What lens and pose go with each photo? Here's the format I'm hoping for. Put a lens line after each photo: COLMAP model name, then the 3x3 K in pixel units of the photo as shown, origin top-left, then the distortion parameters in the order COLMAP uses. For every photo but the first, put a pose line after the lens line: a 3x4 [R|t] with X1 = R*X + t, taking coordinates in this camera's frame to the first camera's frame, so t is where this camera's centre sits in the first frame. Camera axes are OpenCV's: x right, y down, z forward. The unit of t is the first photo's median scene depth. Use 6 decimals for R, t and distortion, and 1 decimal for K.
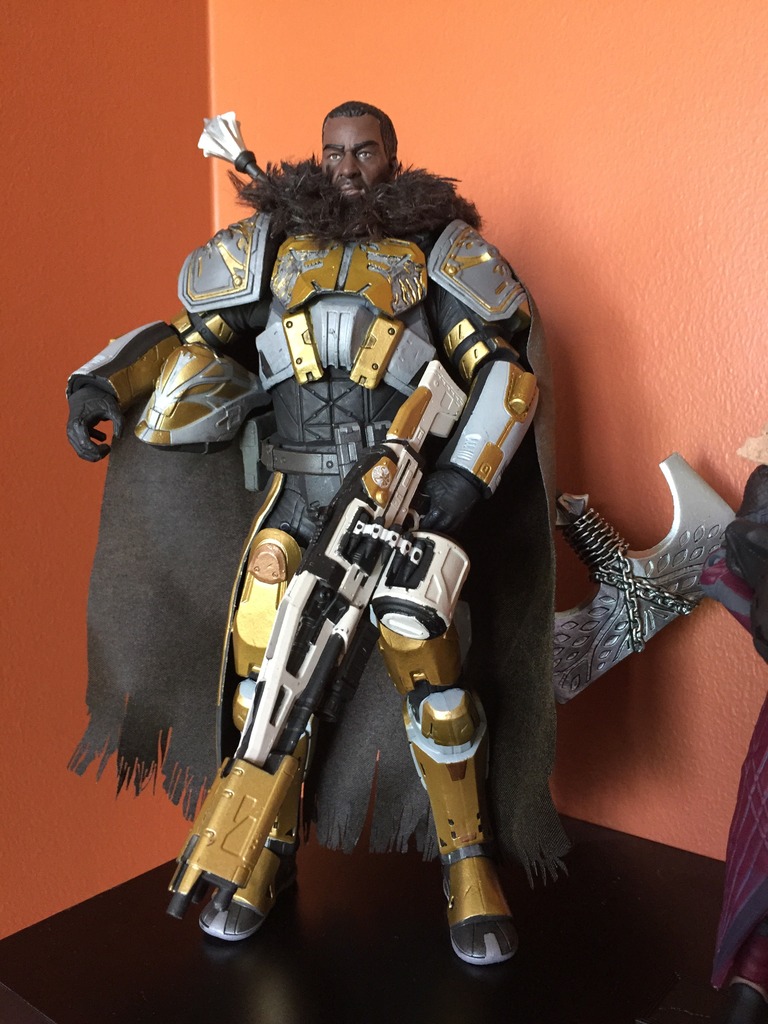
lens RADIAL K [[900.0, 0, 379.0], [0, 900.0, 503.7], [0, 0, 1]] dist [0.079200, -0.144056]
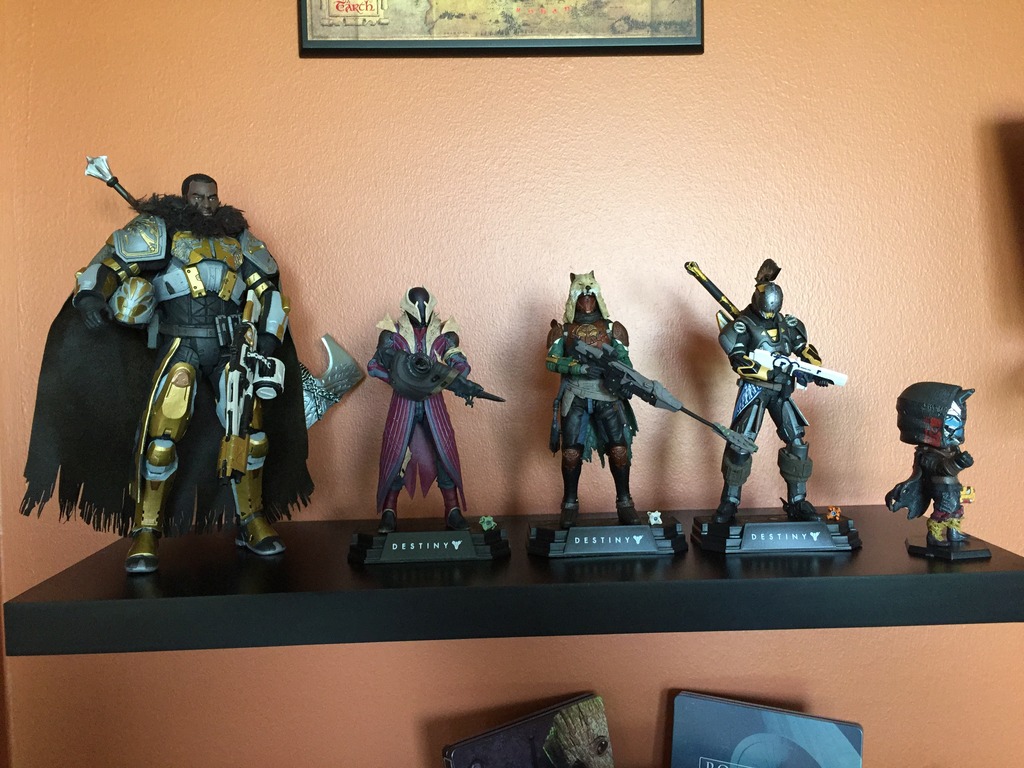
lens RADIAL K [[869.2, 0, 512.2], [0, 869.2, 377.2], [0, 0, 1]] dist [0.050398, -0.042857]
pose [[0.749375, -0.027054, 0.661593, -0.918609], [0.065337, 0.997310, -0.033225, 0.185070], [-0.658914, 0.068125, 0.749127, -1.116681]]
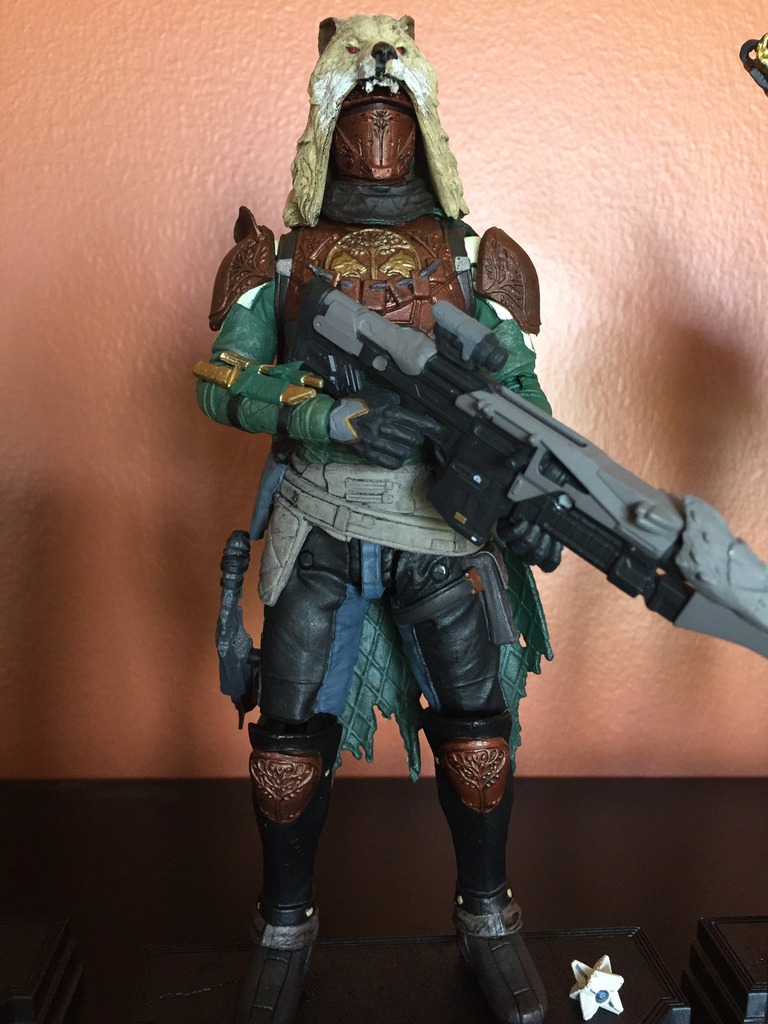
lens RADIAL K [[900.0, 0, 373.0], [0, 900.0, 498.9], [0, 0, 1]] dist [0.079200, -0.144056]
pose [[0.733088, -0.061695, 0.677330, 0.309556], [0.021741, 0.997494, 0.067326, 0.116330], [-0.679787, -0.034630, 0.732592, -0.001130]]
